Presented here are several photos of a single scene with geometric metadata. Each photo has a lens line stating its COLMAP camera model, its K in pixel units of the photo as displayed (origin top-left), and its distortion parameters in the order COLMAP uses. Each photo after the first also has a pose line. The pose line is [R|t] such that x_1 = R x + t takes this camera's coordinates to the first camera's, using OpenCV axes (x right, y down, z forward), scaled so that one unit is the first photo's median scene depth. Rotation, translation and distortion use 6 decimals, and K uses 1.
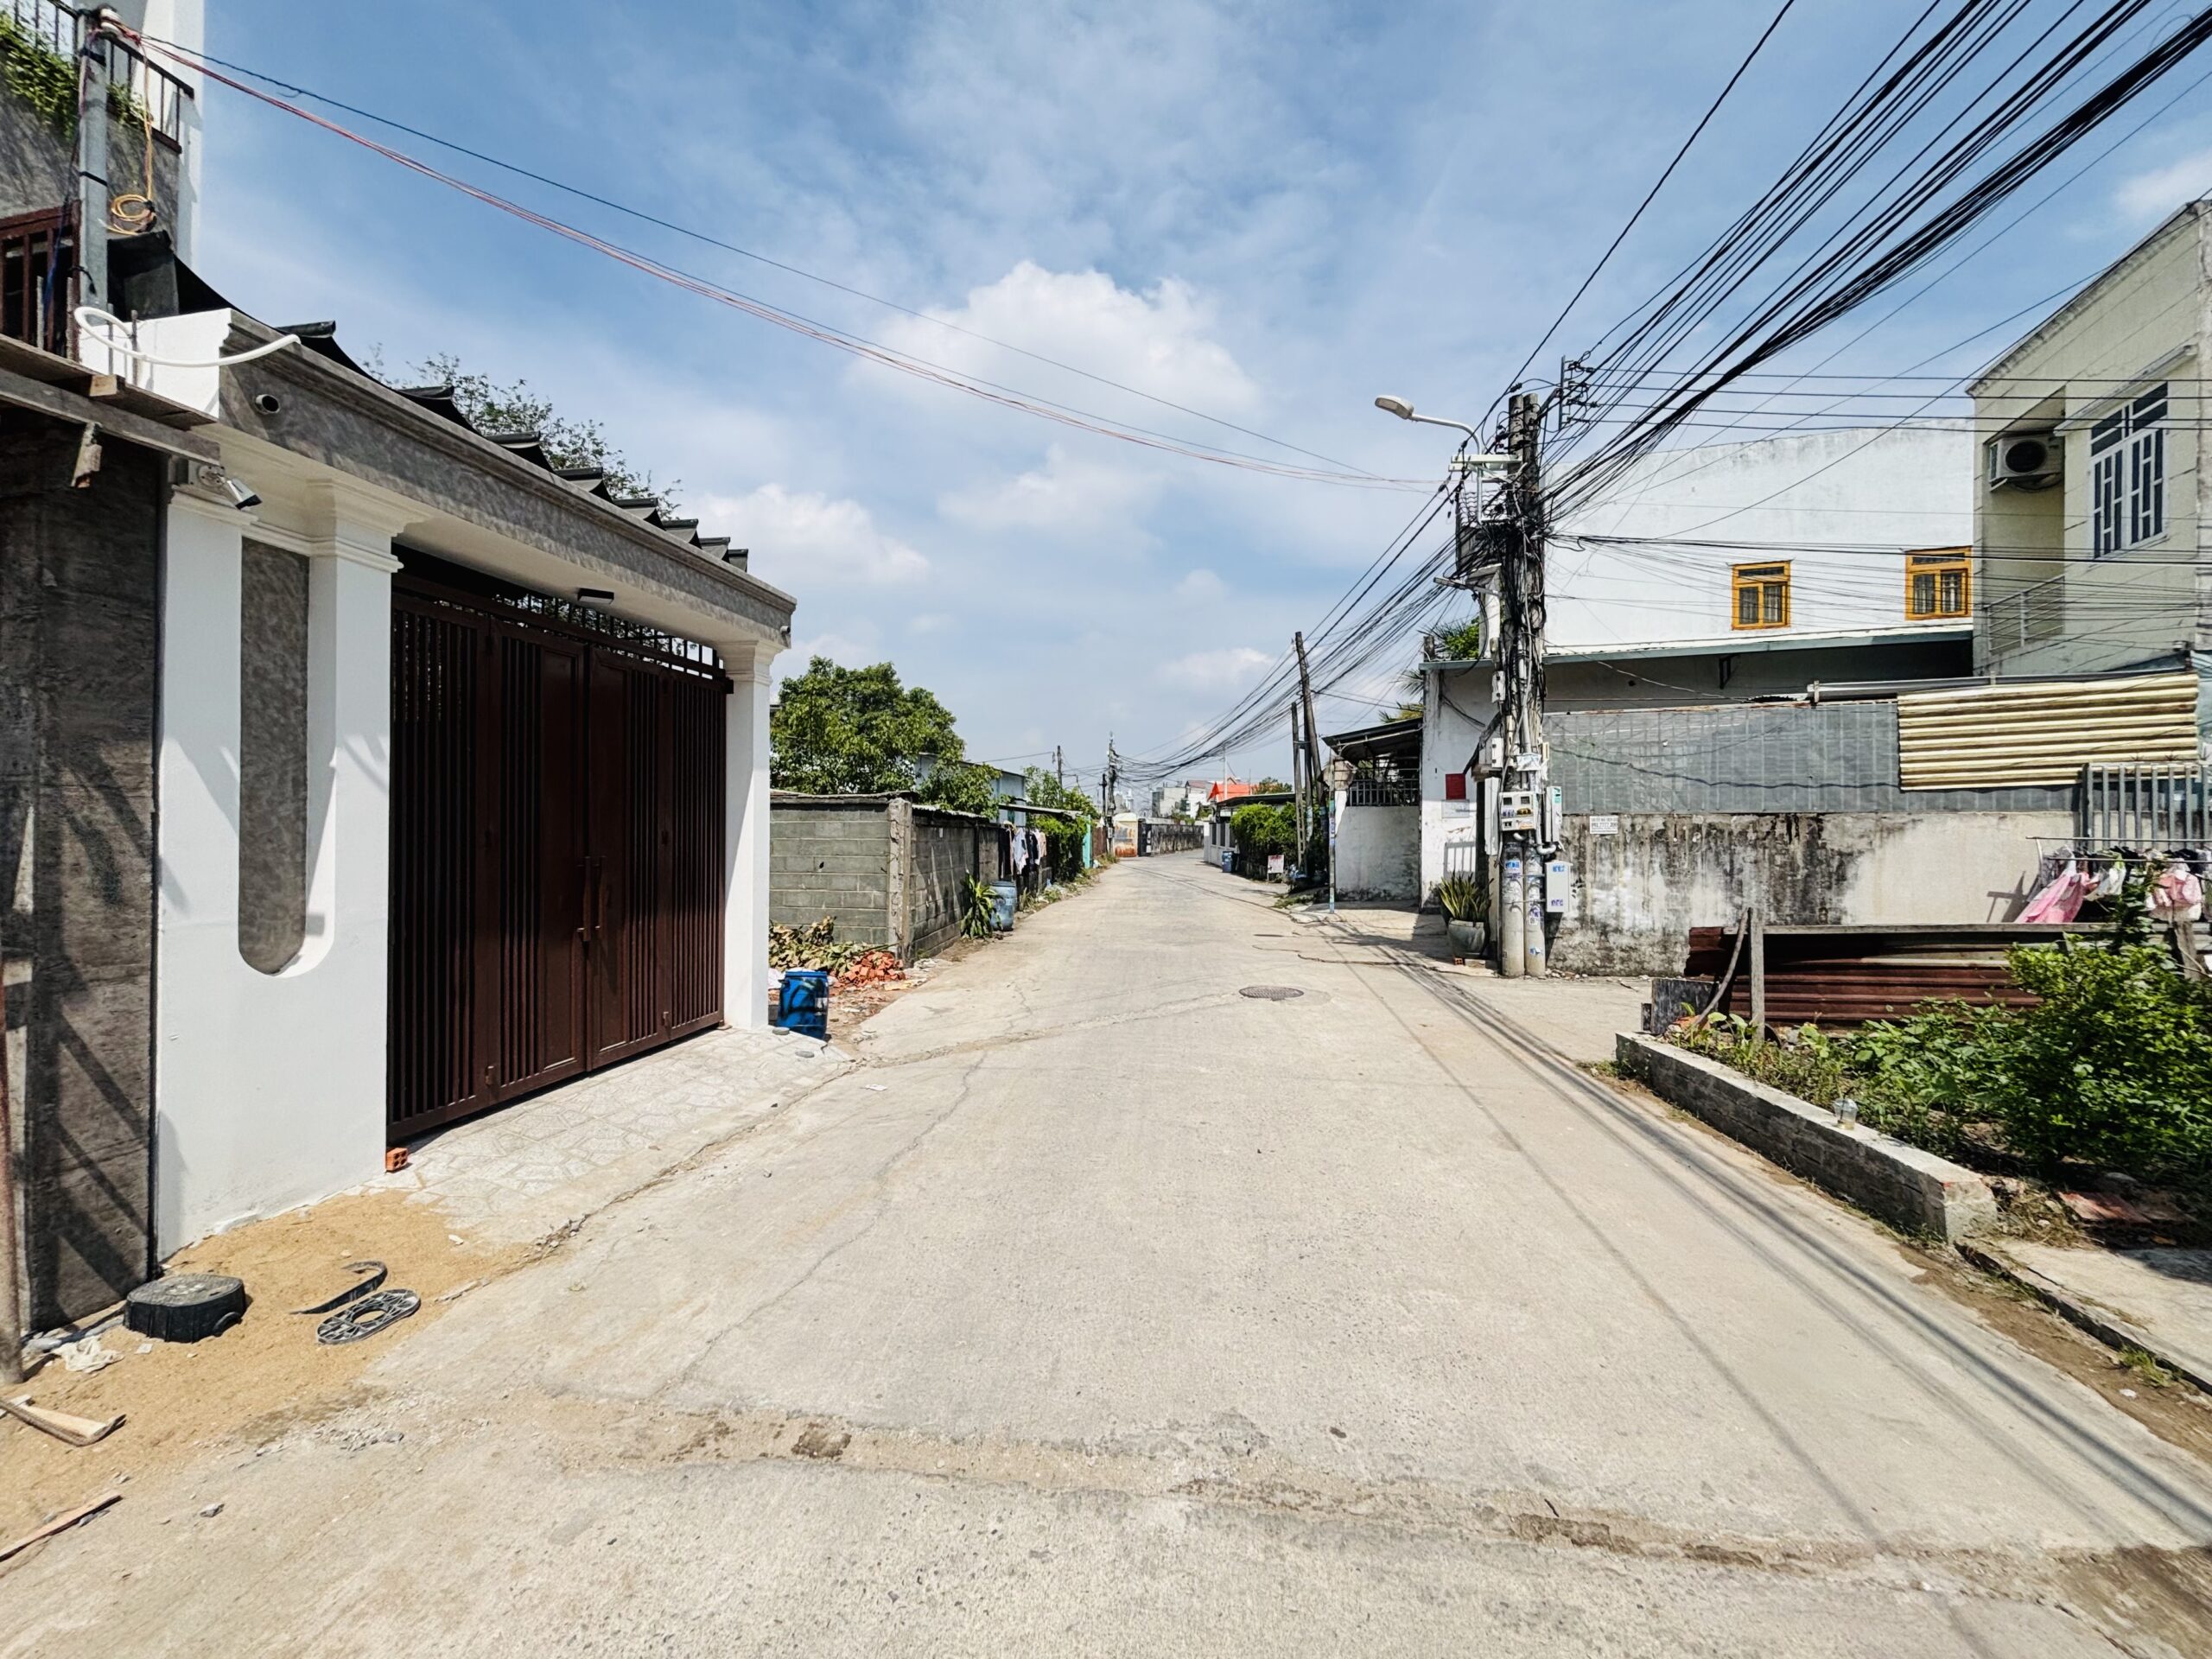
lens RADIAL K [[891.5, 0, 1104.0], [0, 891.5, 829.9], [0, 0, 1]] dist [0.000005, 0.000247]
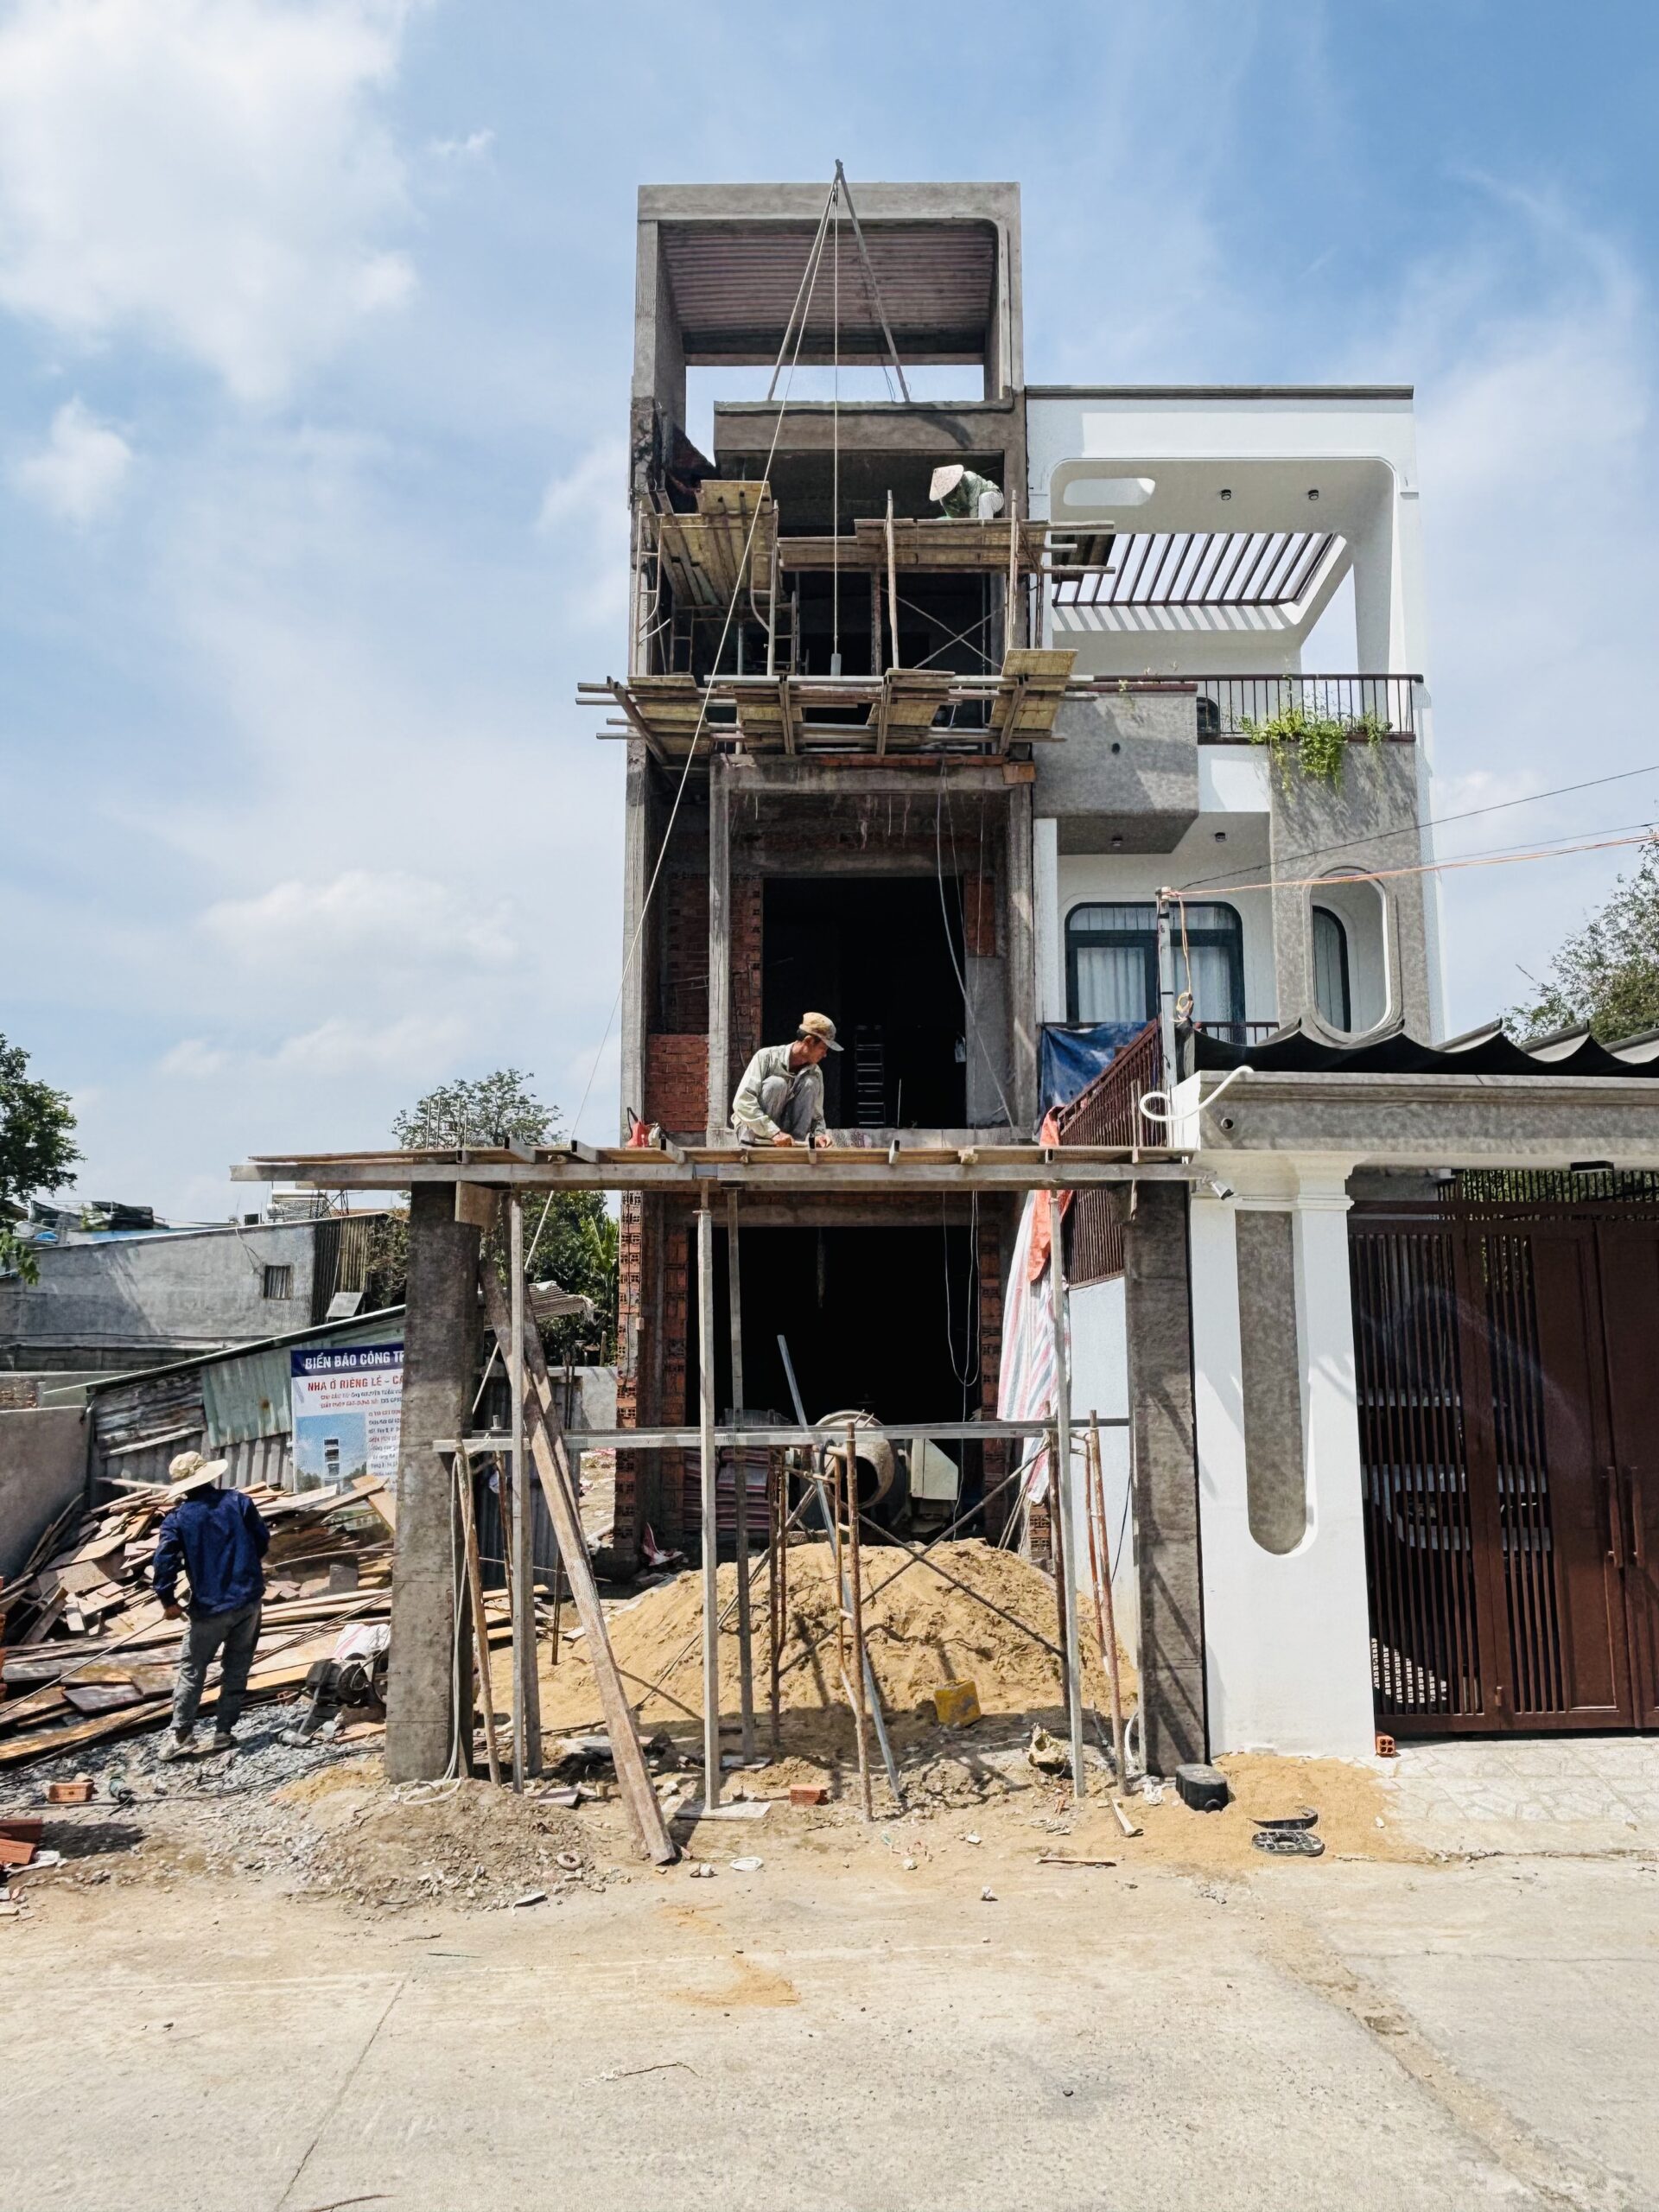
lens RADIAL K [[1571.9, 0, 810.7], [0, 1571.9, 1117.0], [0, 0, 1]] dist [-0.000393, -0.005214]
pose [[0.213910, -0.146456, -0.965812, 1.192881], [-0.001894, 0.988633, -0.150336, -0.114567], [0.976852, 0.033988, 0.211201, -0.133311]]
